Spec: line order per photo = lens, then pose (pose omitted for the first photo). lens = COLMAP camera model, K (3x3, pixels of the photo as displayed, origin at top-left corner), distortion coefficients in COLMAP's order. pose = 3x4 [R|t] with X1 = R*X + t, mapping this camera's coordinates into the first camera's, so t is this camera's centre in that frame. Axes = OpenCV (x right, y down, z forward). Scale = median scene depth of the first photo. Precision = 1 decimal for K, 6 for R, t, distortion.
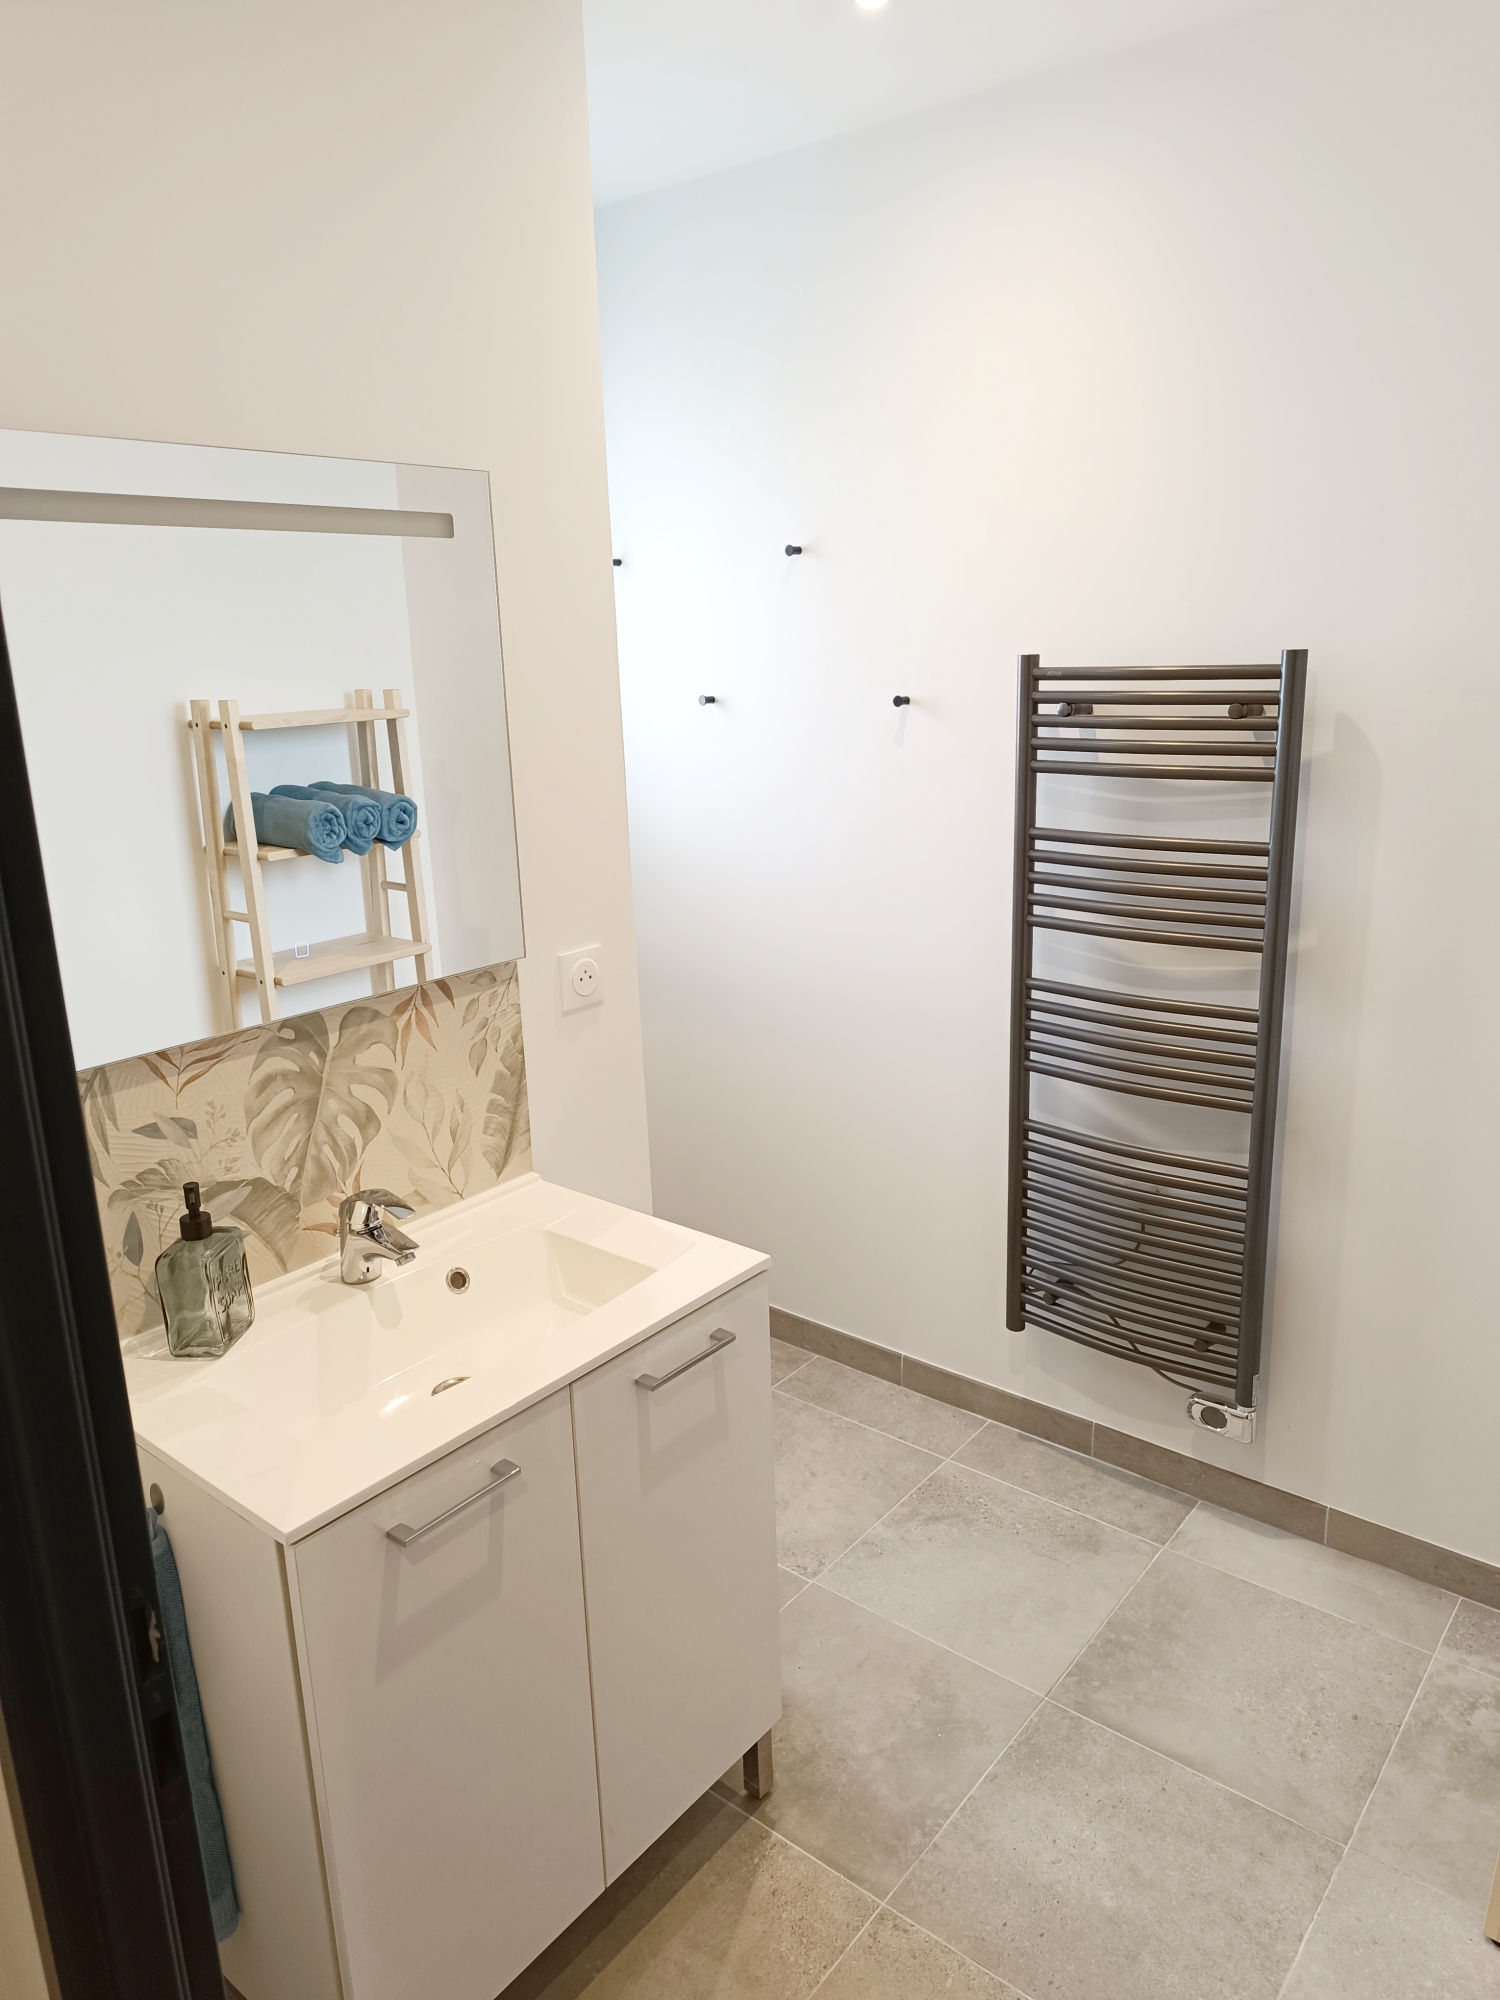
lens RADIAL K [[1373.1, 0, 750.4], [0, 1373.1, 1001.5], [0, 0, 1]] dist [0.053552, -0.066803]
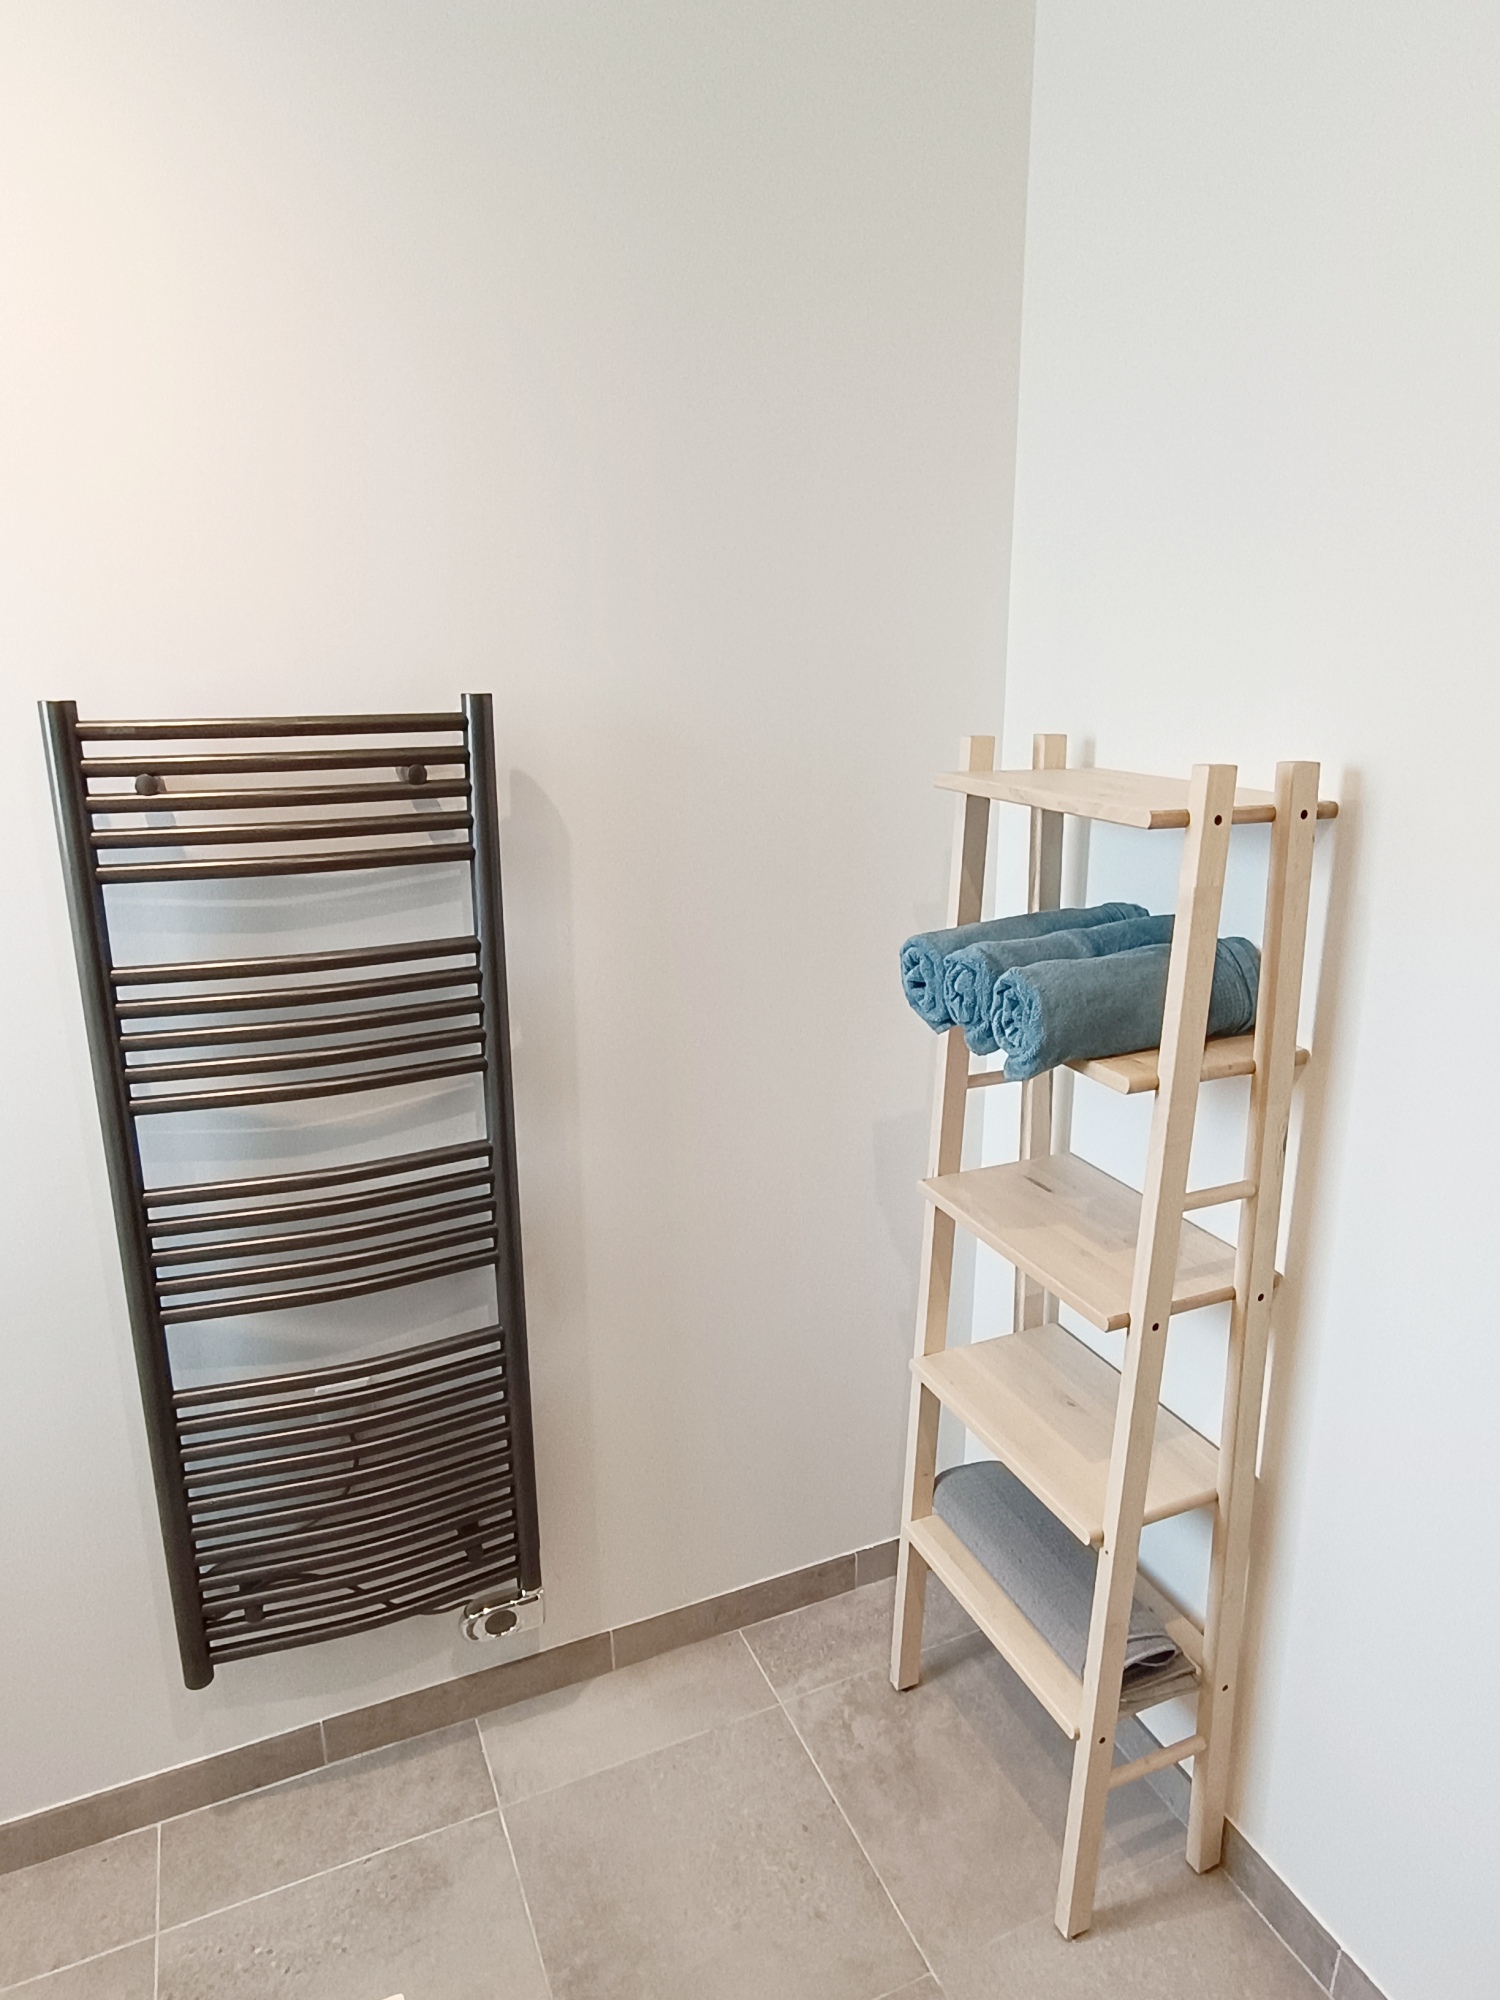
lens RADIAL K [[1230.6, 0, 753.3], [0, 1230.6, 995.7], [0, 0, 1]] dist [-0.014582, 0.009981]
pose [[0.455530, -0.207475, 0.865706, -0.156437], [0.221853, 0.968238, 0.115310, -0.115280], [-0.862133, 0.139532, 0.487090, 0.472068]]
